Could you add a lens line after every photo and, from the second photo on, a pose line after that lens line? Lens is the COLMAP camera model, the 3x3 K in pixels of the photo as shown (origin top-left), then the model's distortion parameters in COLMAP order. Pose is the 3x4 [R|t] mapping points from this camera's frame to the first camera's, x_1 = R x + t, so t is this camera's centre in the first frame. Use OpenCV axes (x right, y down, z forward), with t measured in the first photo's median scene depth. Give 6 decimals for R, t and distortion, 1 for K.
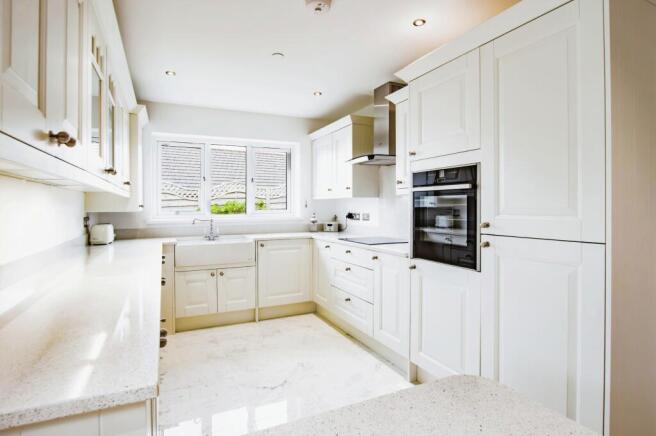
lens RADIAL K [[344.1, 0, 328.6], [0, 344.1, 205.5], [0, 0, 1]] dist [-0.010429, 0.000585]
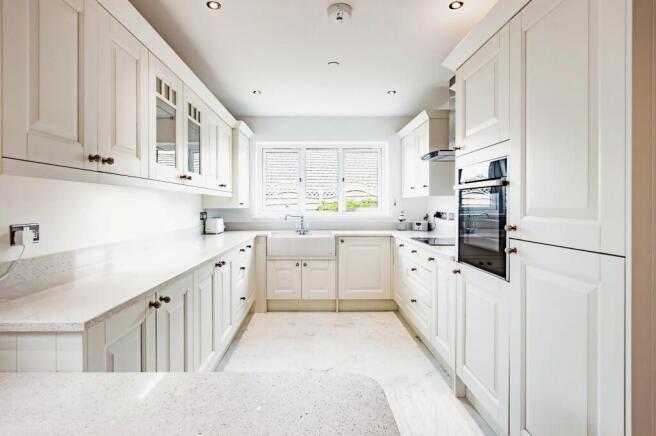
lens RADIAL K [[344.1, 0, 328.6], [0, 344.1, 205.5], [0, 0, 1]] dist [-0.010429, 0.000585]
pose [[0.910834, 0.006585, -0.412721, 0.223136], [-0.003934, 0.999966, 0.007273, -0.002045], [0.412755, -0.005001, 0.910828, 0.015209]]
